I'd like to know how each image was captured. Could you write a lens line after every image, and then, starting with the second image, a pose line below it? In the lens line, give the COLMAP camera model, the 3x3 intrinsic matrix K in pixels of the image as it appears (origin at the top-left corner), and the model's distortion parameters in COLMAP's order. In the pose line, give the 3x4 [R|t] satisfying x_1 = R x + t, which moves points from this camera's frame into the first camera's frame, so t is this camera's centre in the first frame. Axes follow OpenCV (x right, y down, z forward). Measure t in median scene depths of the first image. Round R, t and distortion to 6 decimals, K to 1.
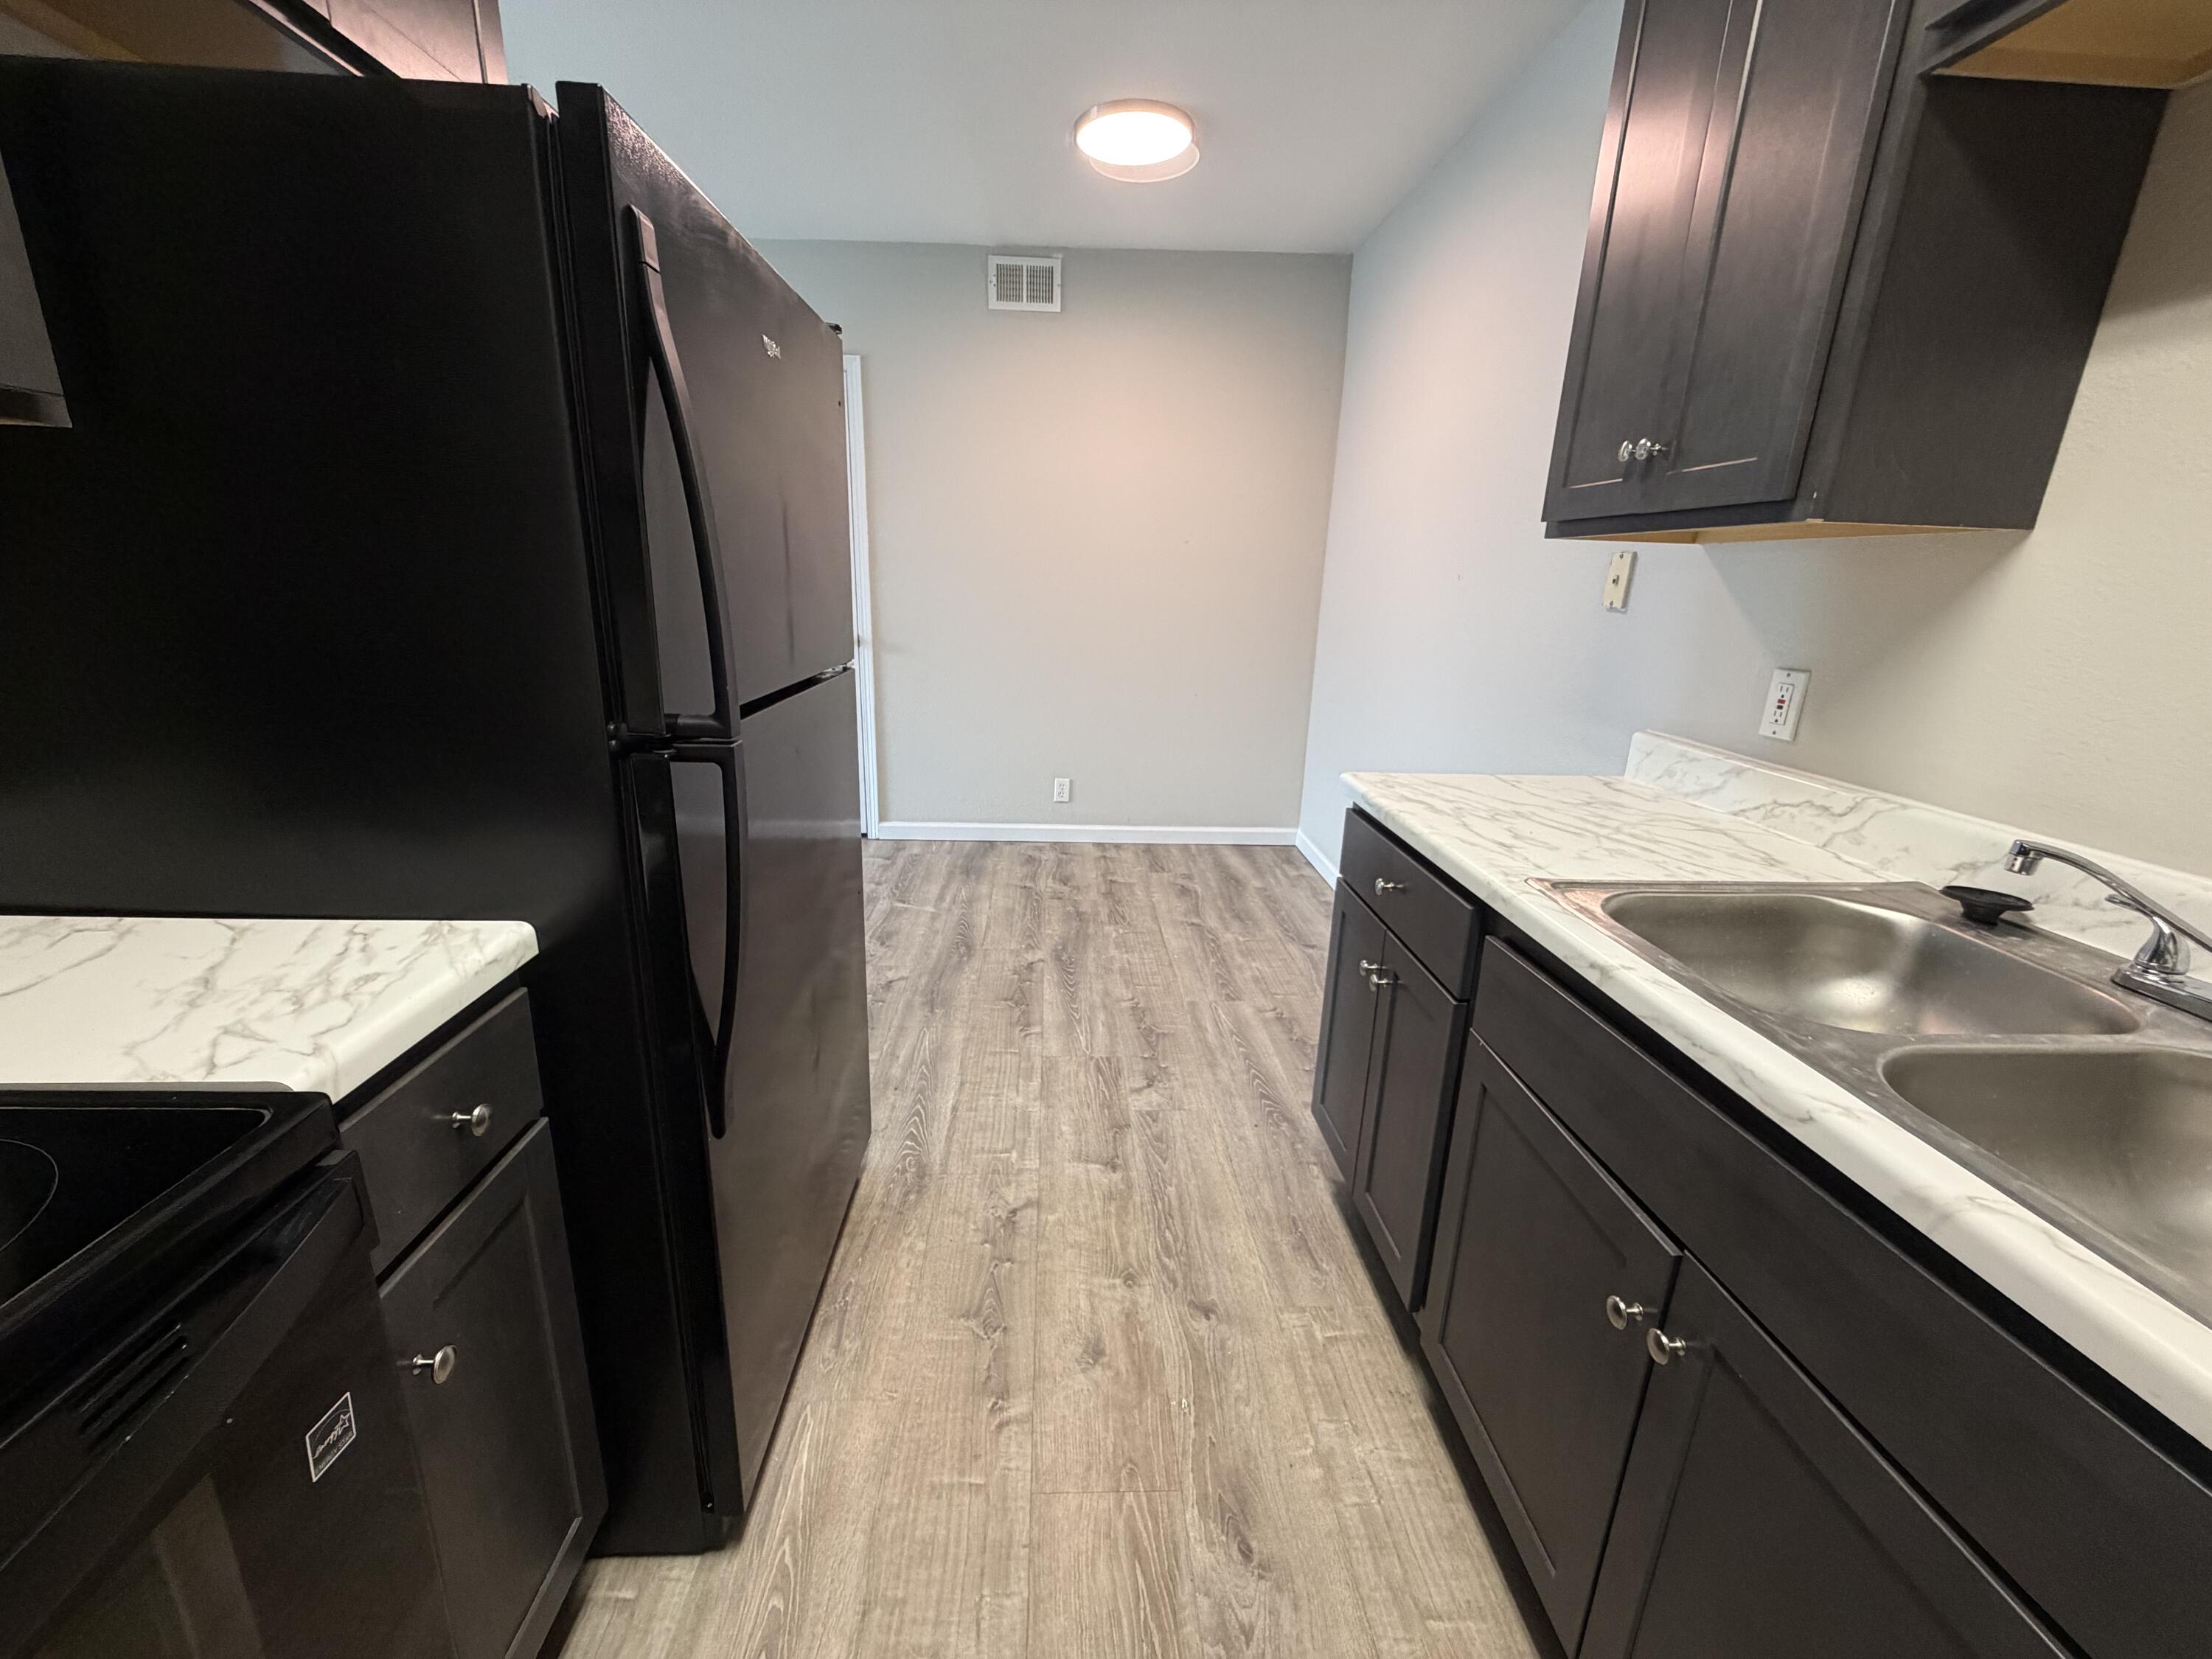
lens RADIAL K [[885.1, 0, 1100.9], [0, 885.1, 830.0], [0, 0, 1]] dist [-0.000976, 0.000590]
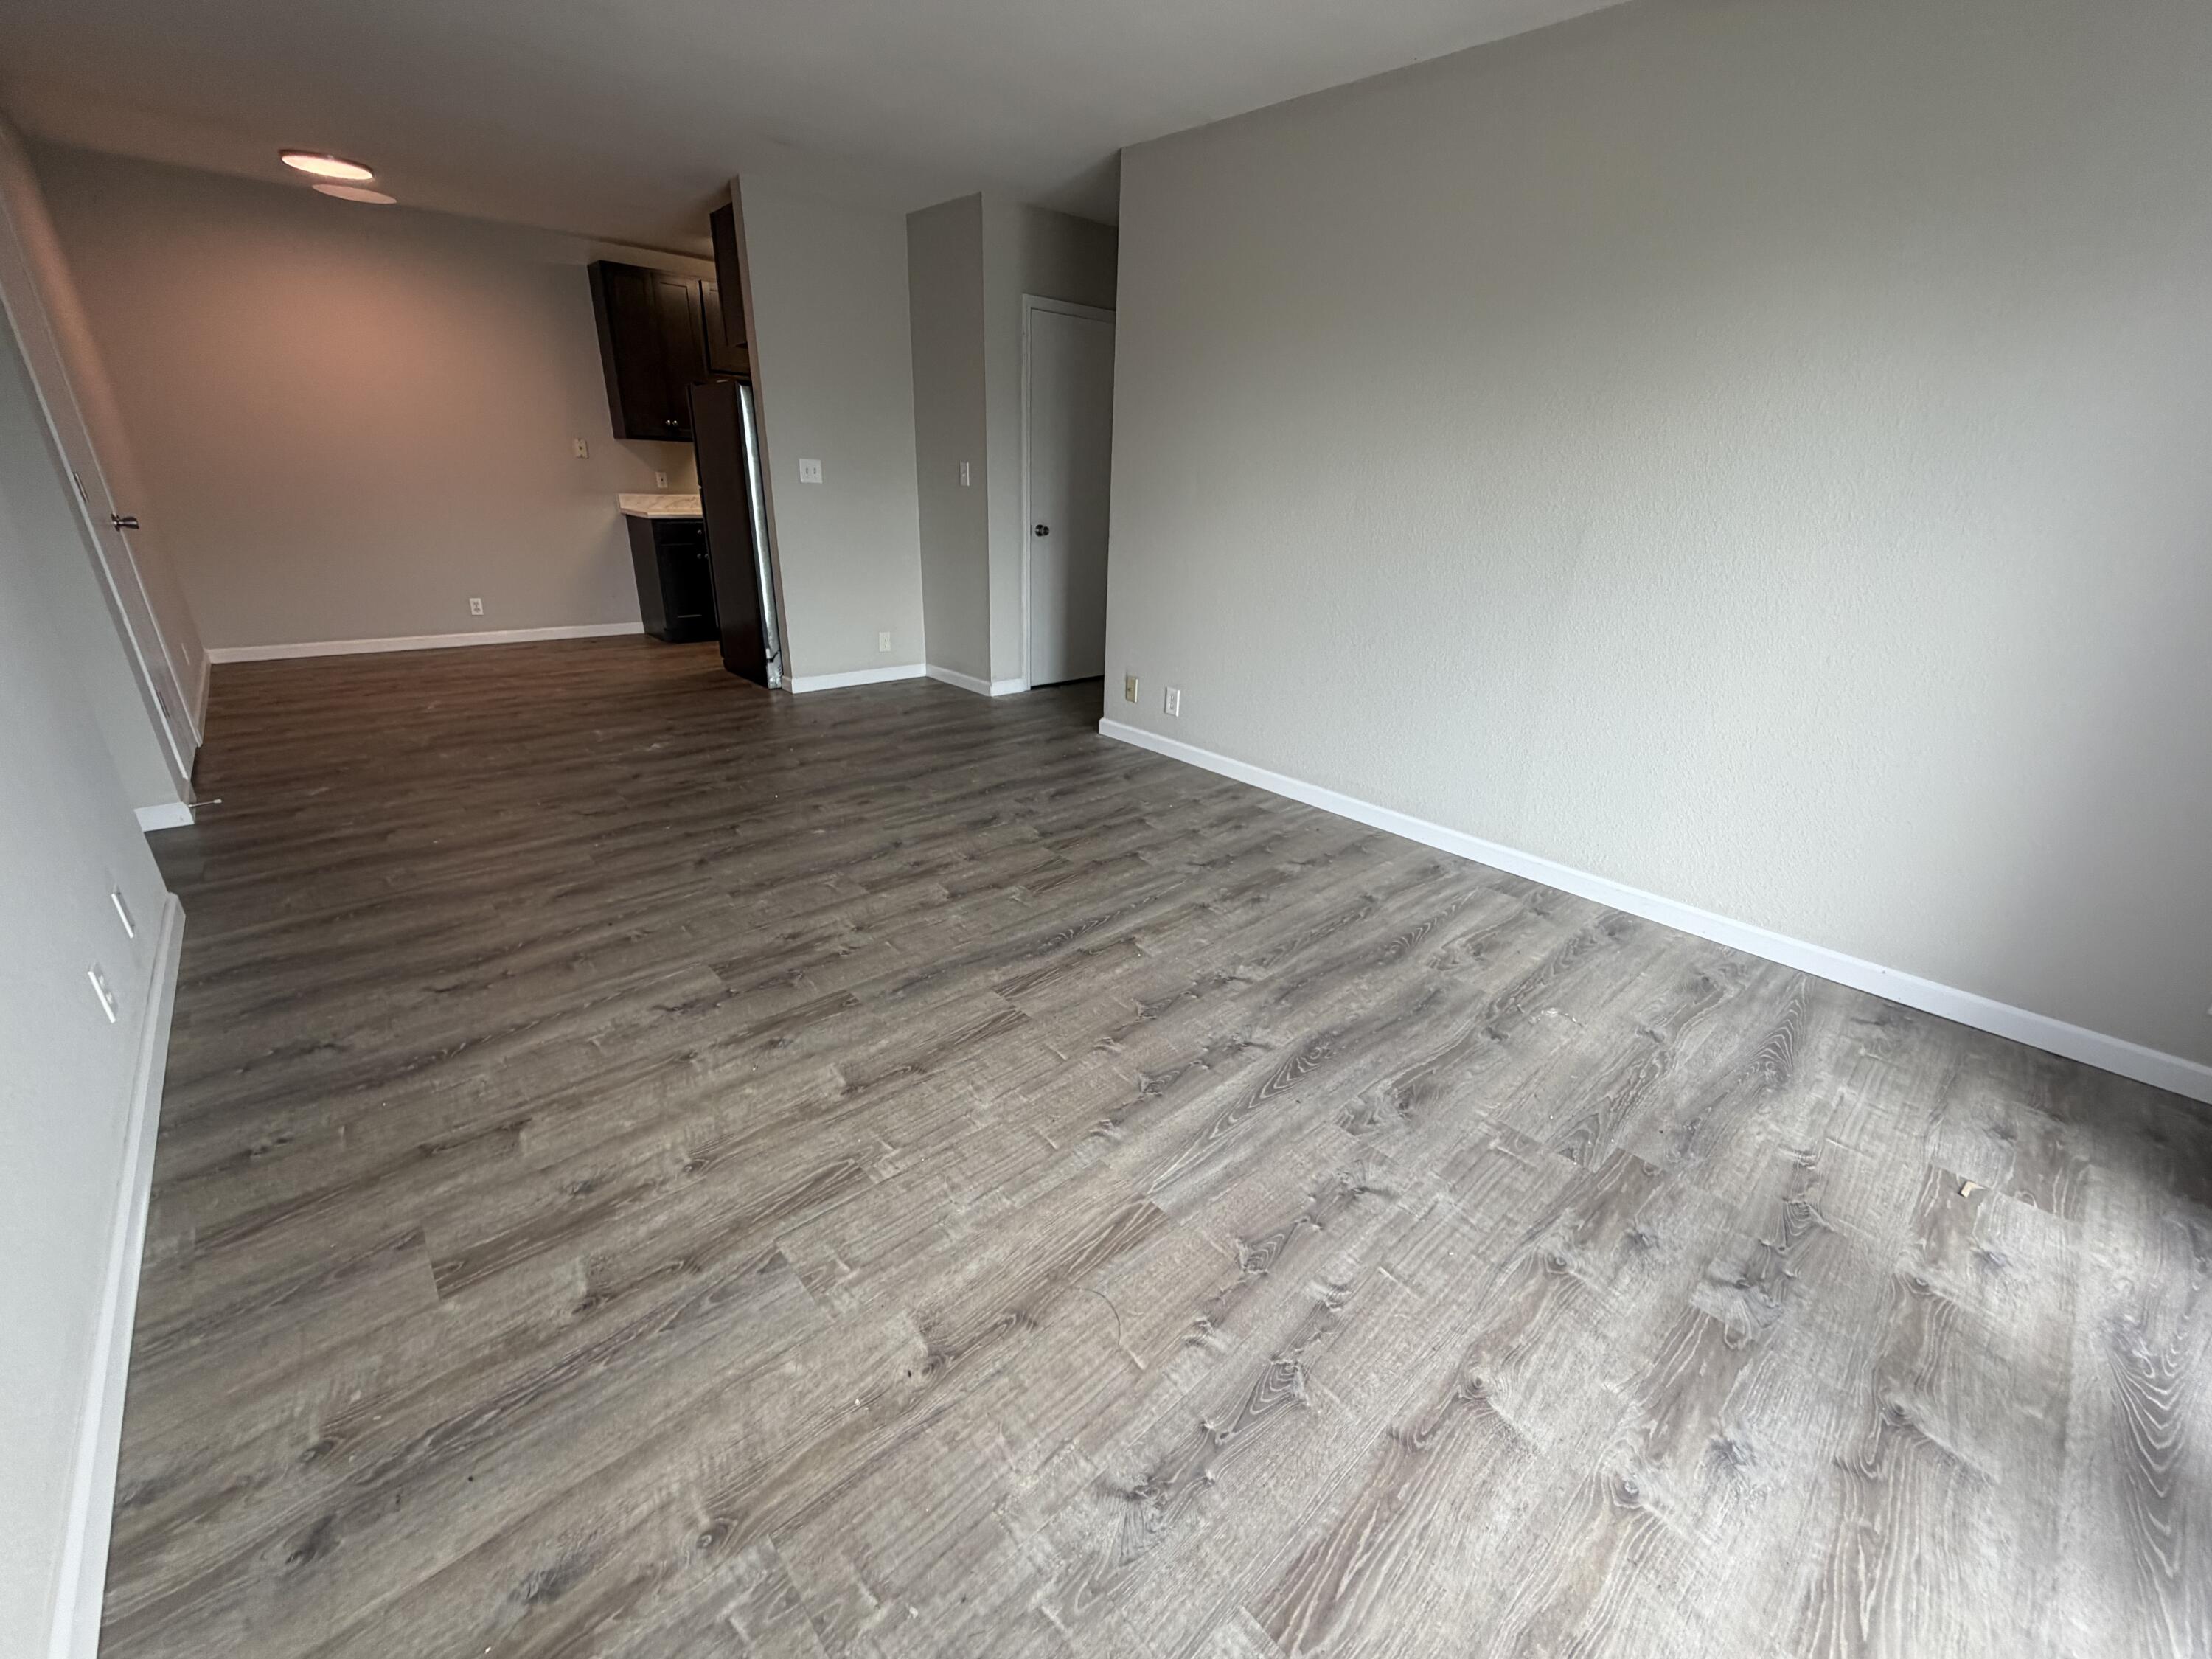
lens RADIAL K [[885.1, 0, 1100.9], [0, 885.1, 830.0], [0, 0, 1]] dist [-0.000976, 0.000590]
pose [[-0.628060, -0.339741, 0.700084, -2.113427], [0.162907, 0.822320, 0.545208, -0.370990], [-0.760922, 0.456471, -0.461120, 1.060058]]
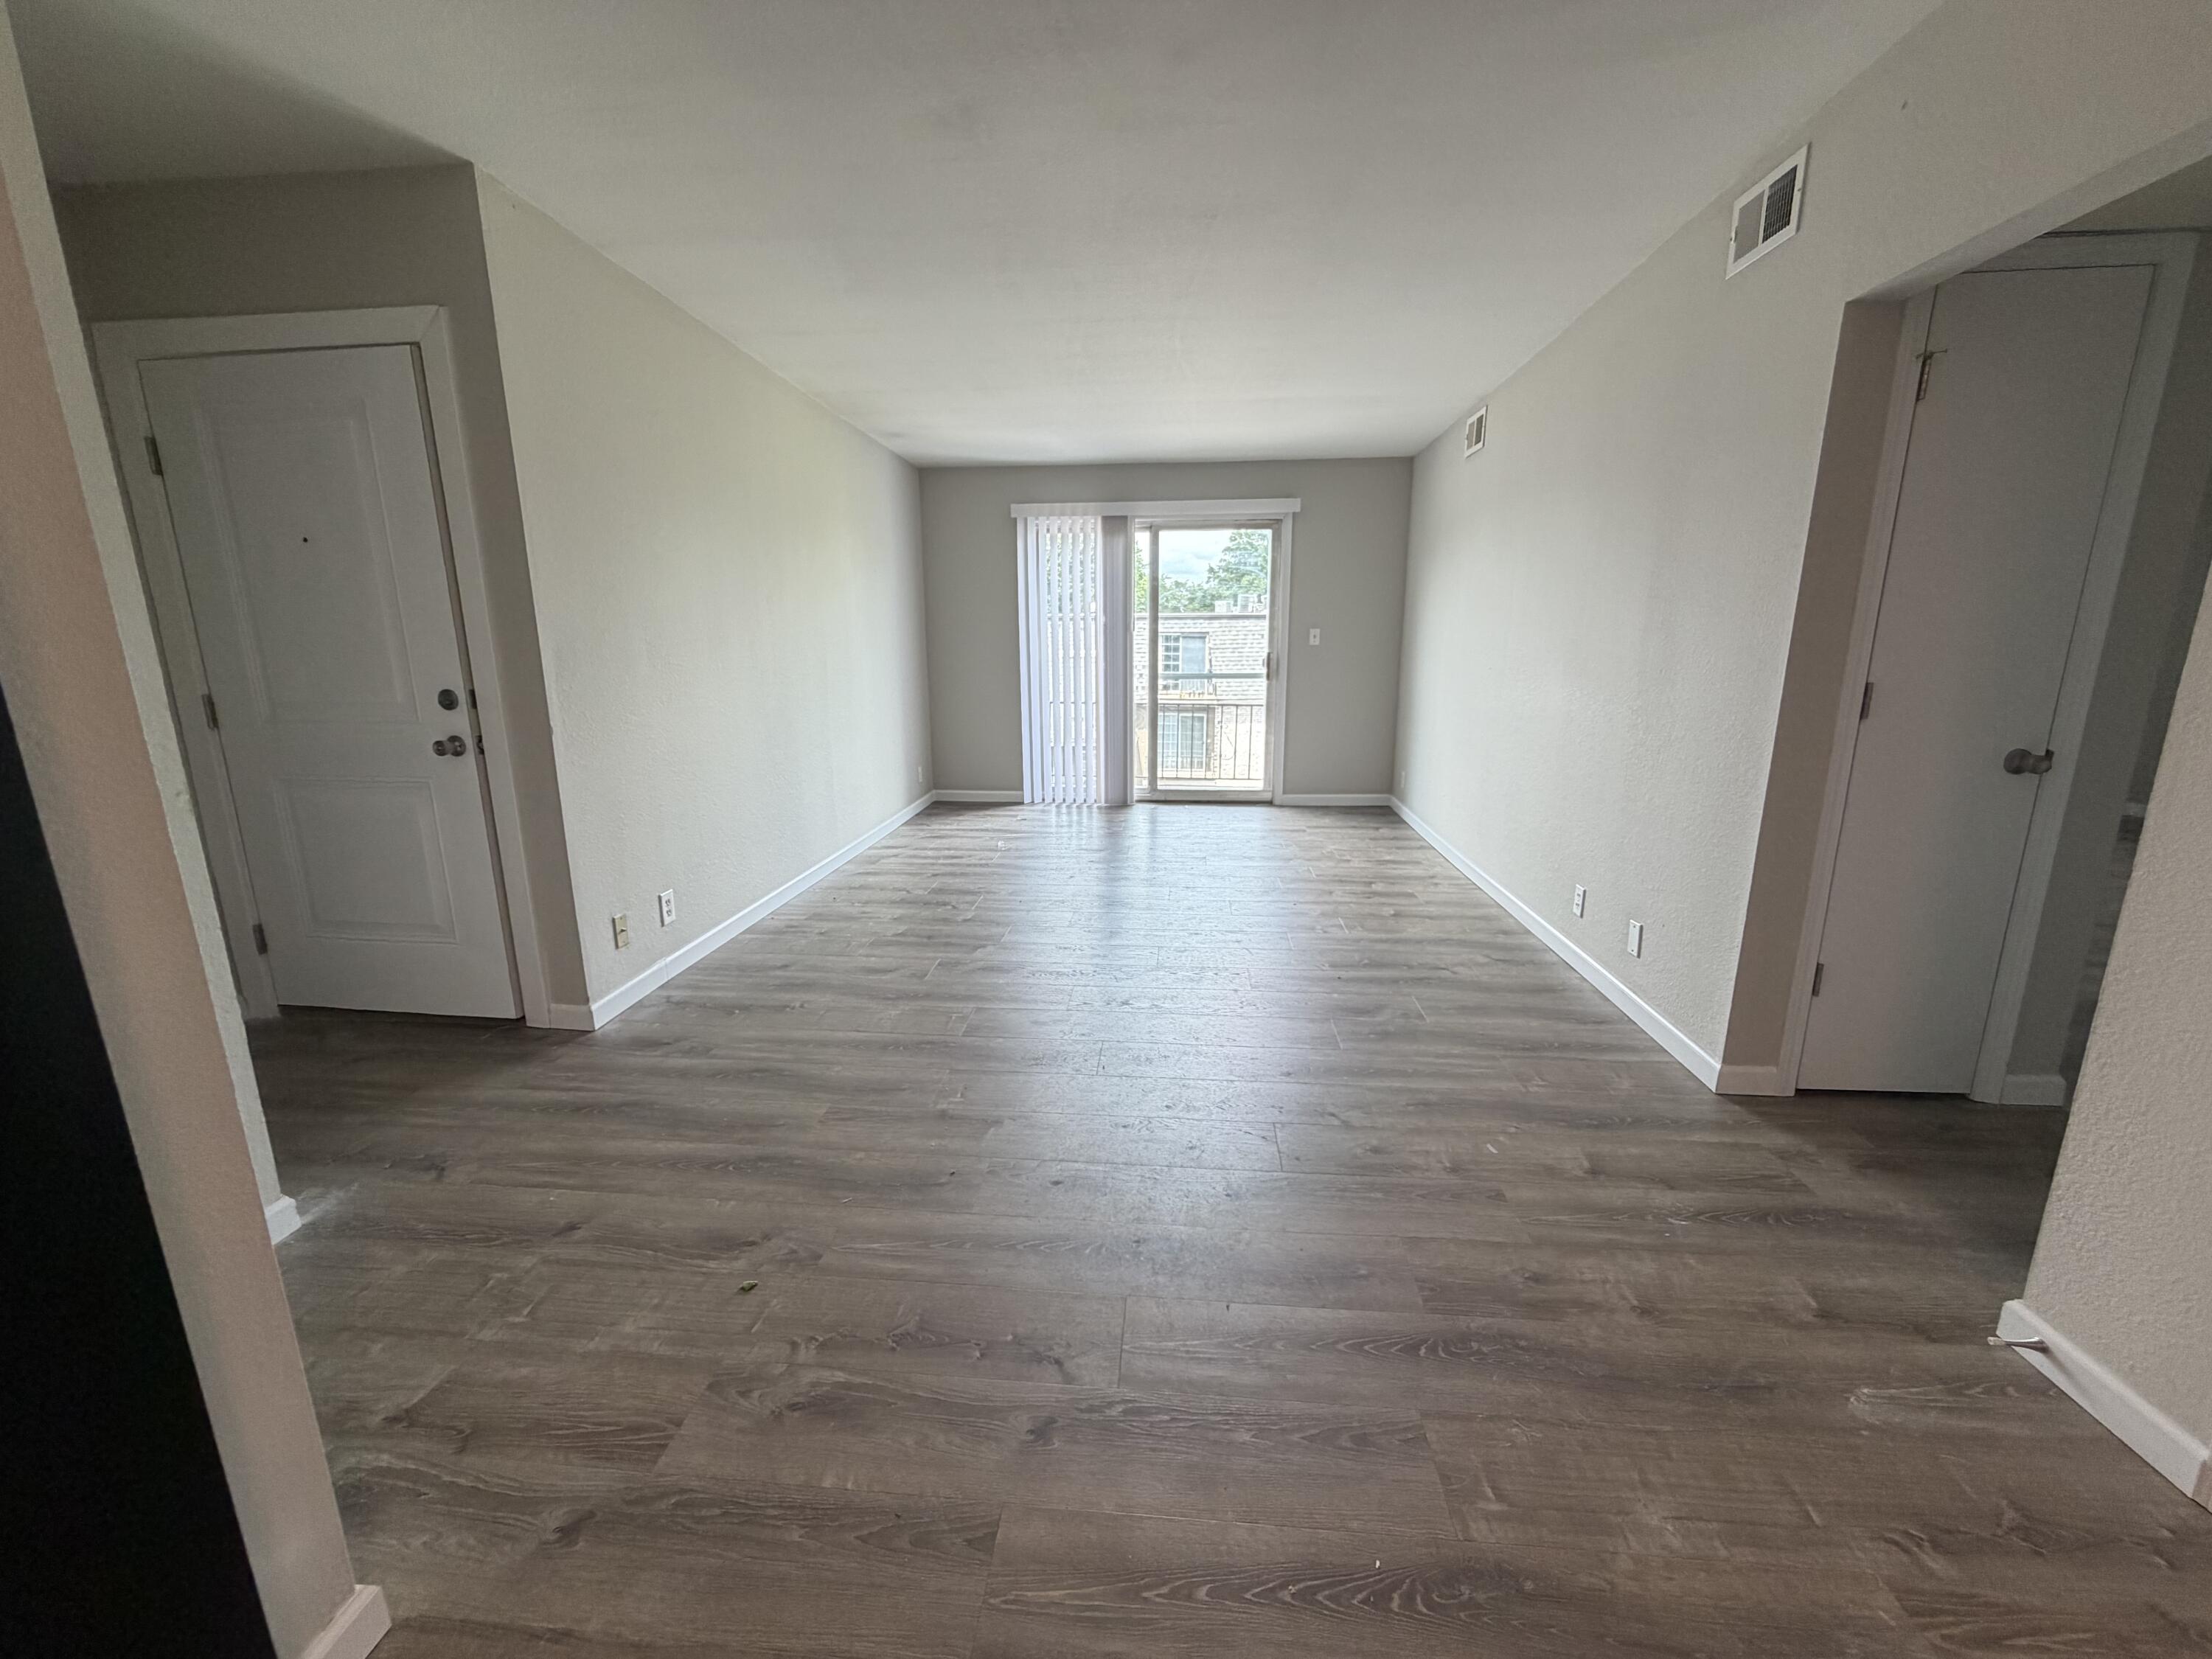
lens RADIAL K [[885.1, 0, 1100.9], [0, 885.1, 830.0], [0, 0, 1]] dist [-0.000976, 0.000590]
pose [[-0.143510, 0.182321, -0.972710, -0.206686], [-0.272748, 0.937532, 0.215967, -0.242335], [0.951322, 0.296298, -0.084817, 0.828311]]
